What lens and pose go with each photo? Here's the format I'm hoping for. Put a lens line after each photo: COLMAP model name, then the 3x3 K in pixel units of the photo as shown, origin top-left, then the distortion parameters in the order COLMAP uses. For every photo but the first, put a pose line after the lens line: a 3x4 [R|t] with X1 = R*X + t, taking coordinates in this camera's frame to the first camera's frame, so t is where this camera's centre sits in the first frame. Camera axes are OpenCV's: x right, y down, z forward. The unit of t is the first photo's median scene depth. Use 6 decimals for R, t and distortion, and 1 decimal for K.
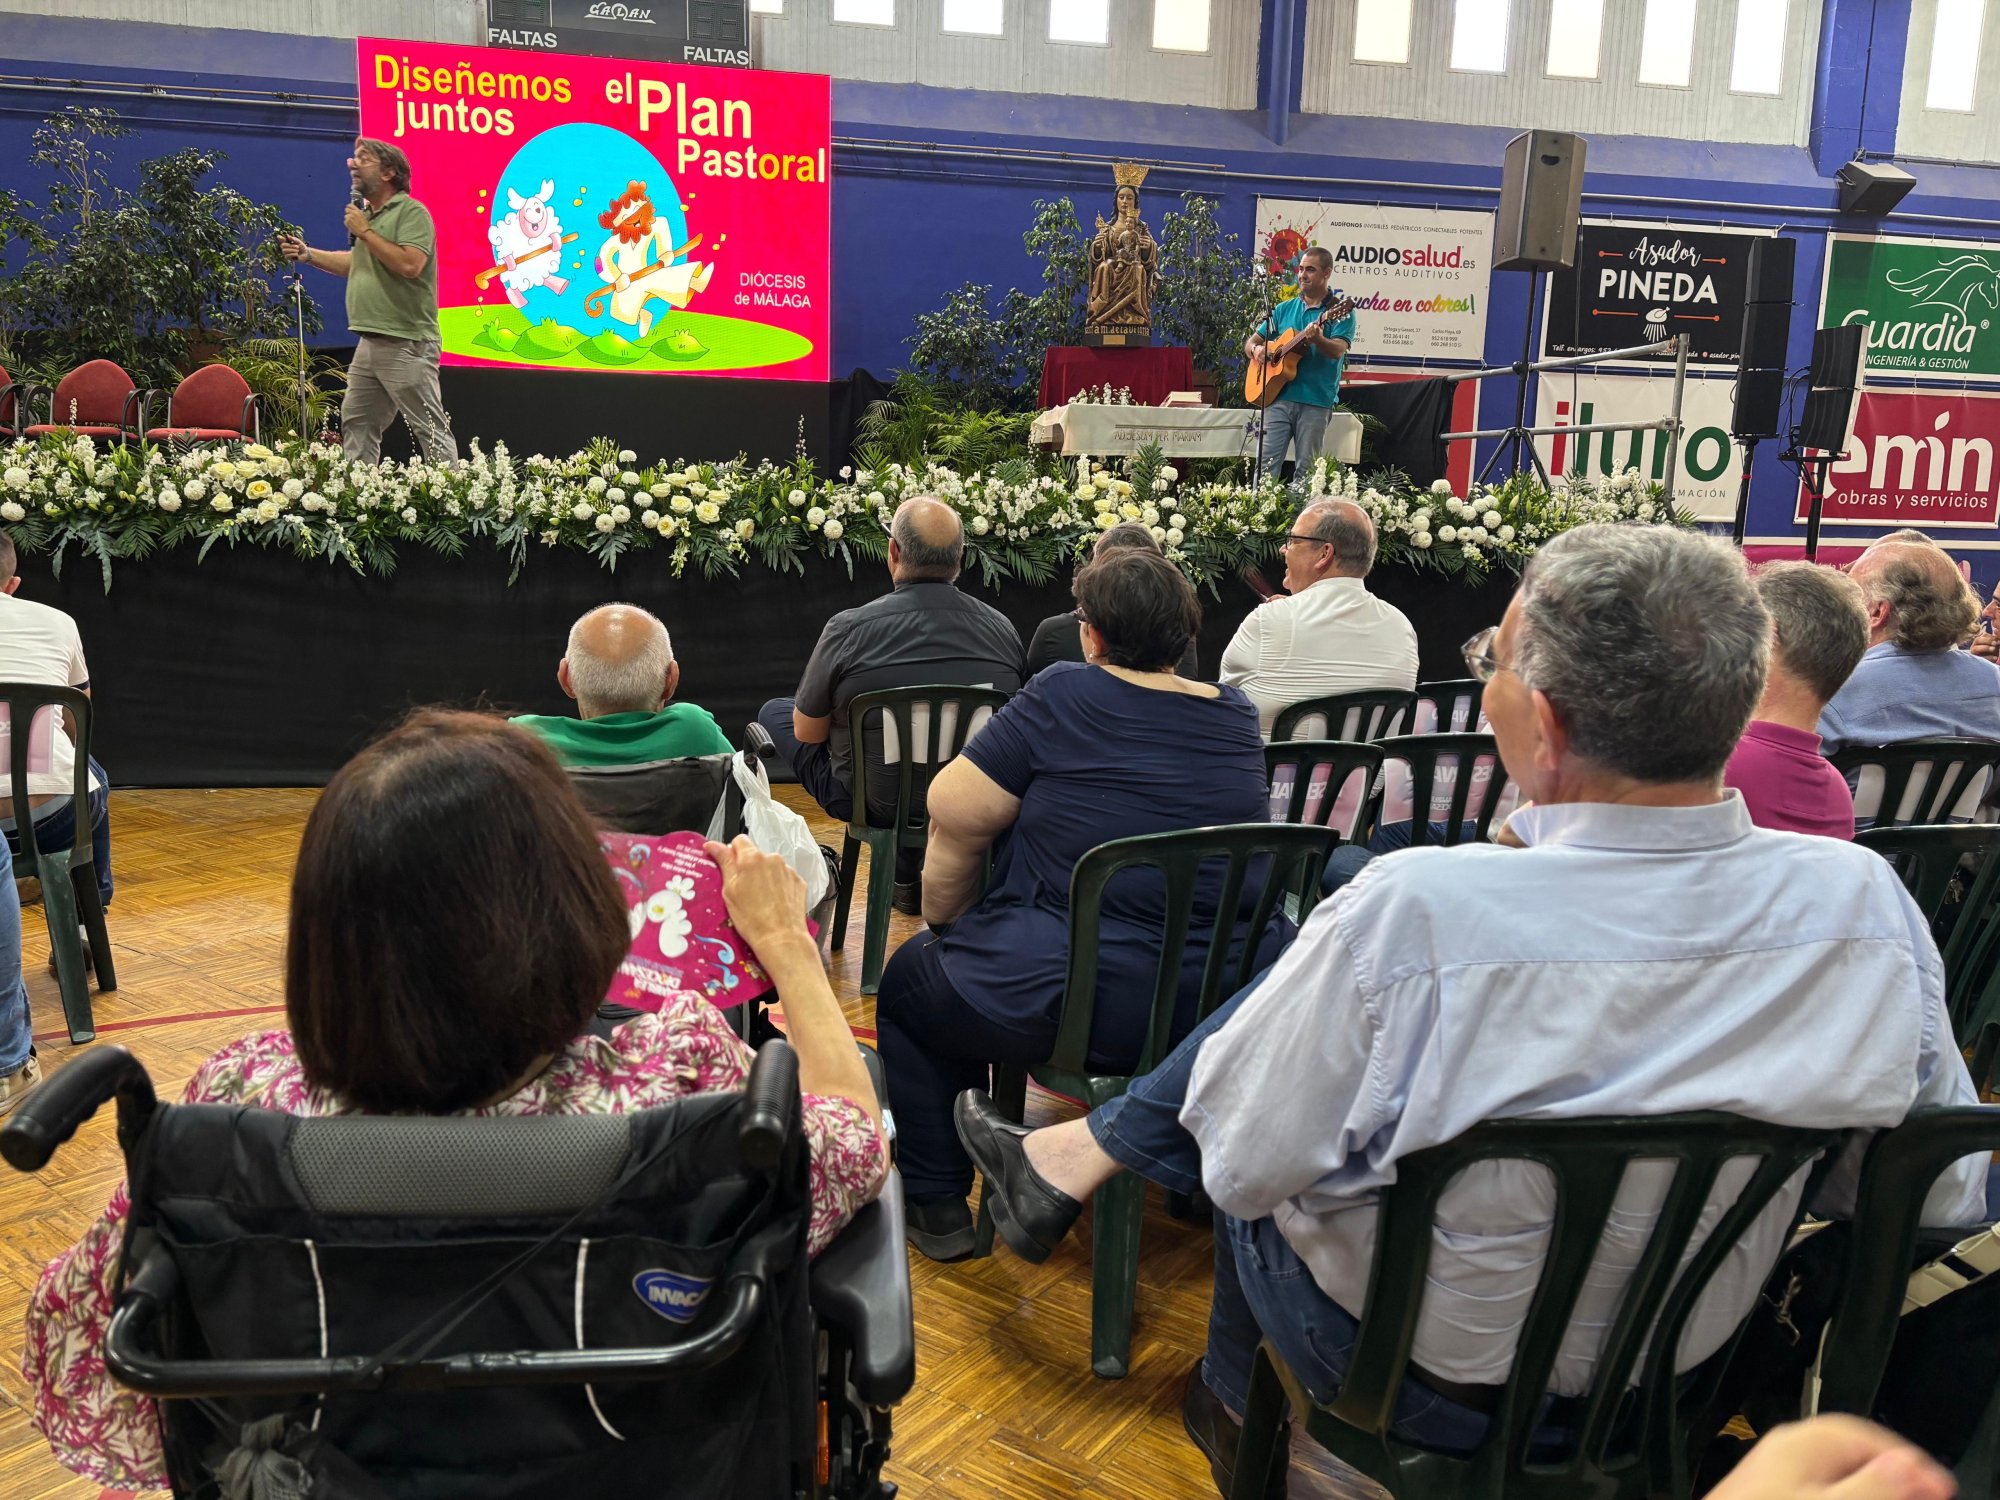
lens RADIAL K [[1499.2, 0, 992.9], [0, 1499.2, 756.4], [0, 0, 1]] dist [0.050305, -0.047306]
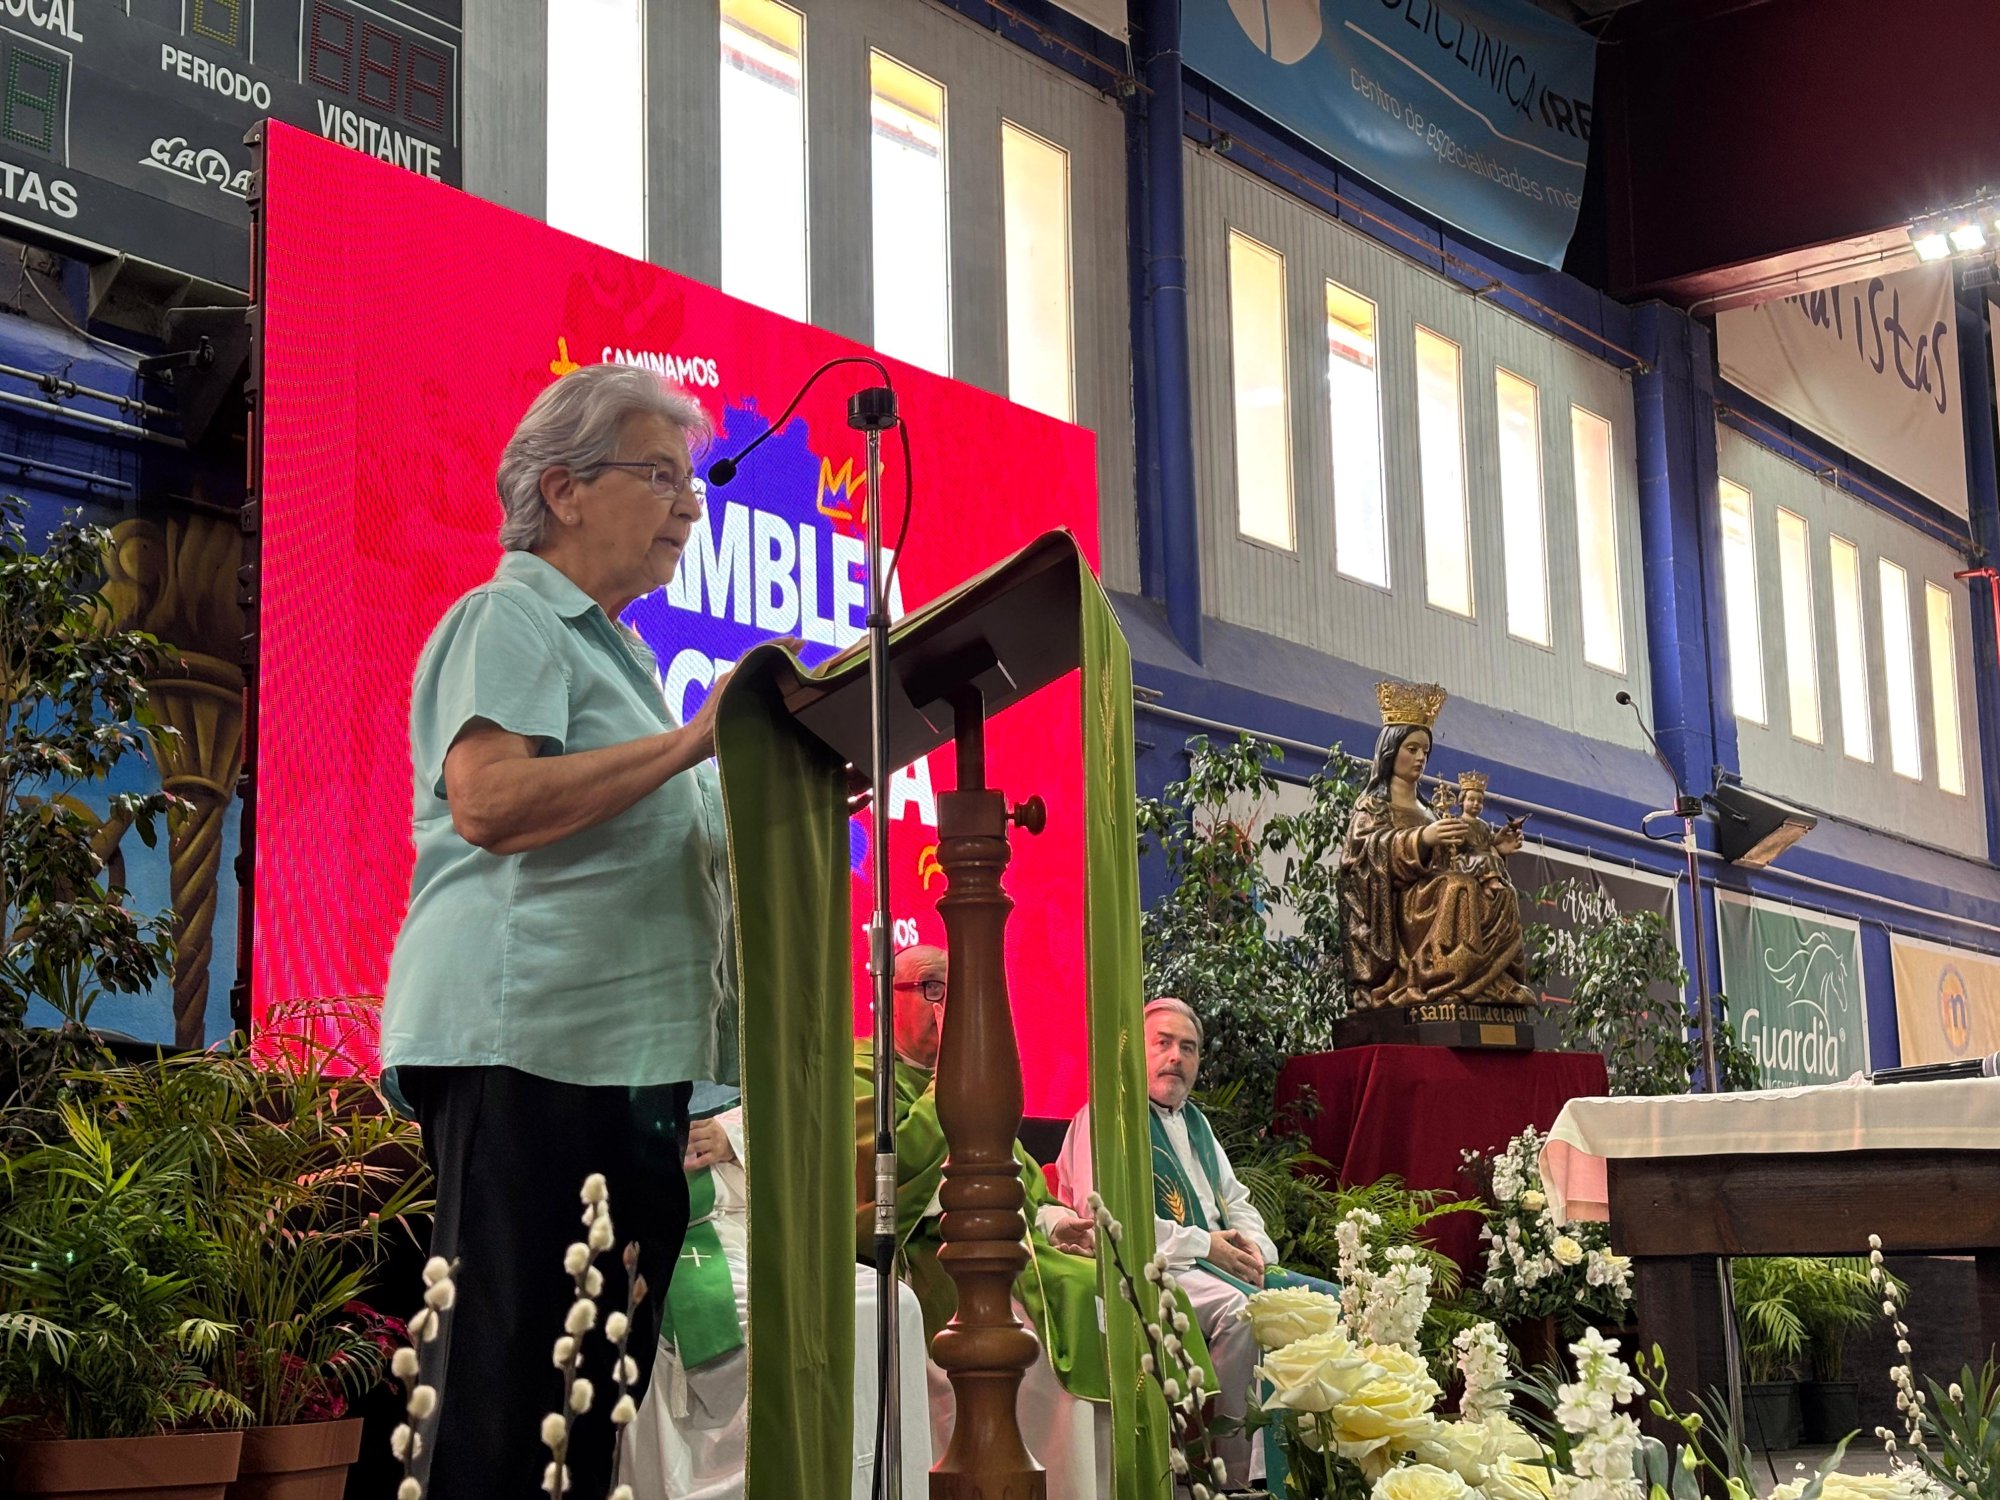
lens RADIAL K [[2982.8, 0, 1000.0], [0, 2982.8, 750.0], [0, 0, 1]] dist [0.173084, -0.573469]
pose [[0.718384, 0.084363, 0.690512, -0.681055], [0.160135, 0.945907, -0.282164, -0.122297], [-0.676964, 0.313278, 0.666015, 0.455591]]
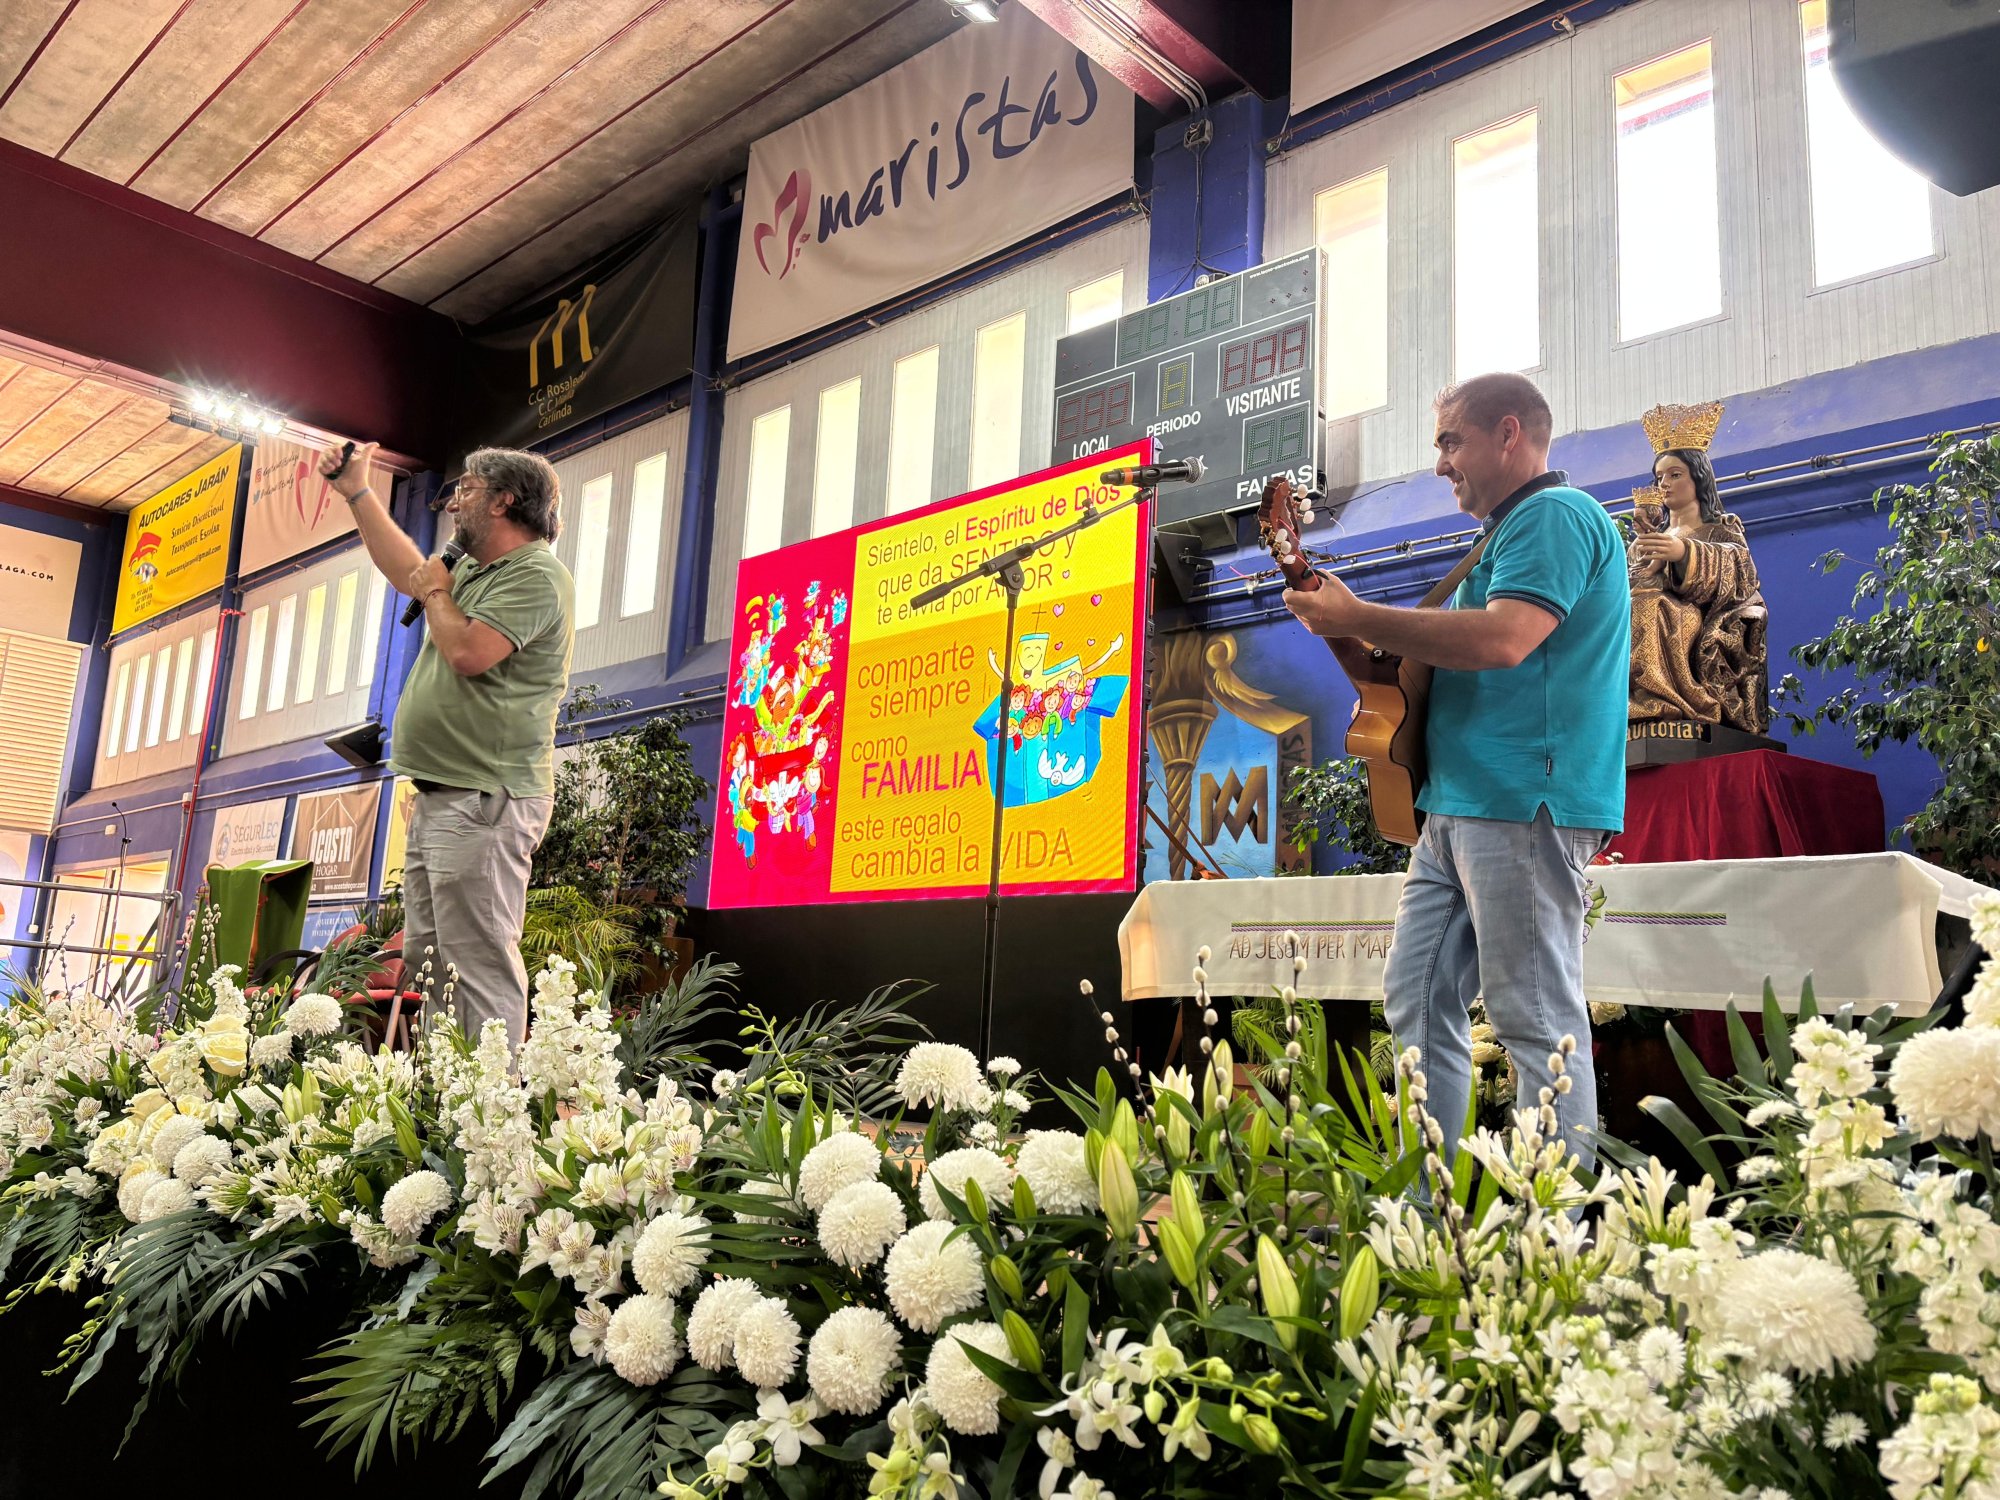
lens RADIAL K [[1513.7, 0, 1000.0], [0, 1513.7, 750.0], [0, 0, 1]] dist [0.041831, -0.027765]
pose [[0.600435, -0.148076, -0.785844, 0.327624], [-0.165581, 0.938388, -0.303334, -0.110435], [0.782343, 0.312253, 0.538922, 0.608699]]
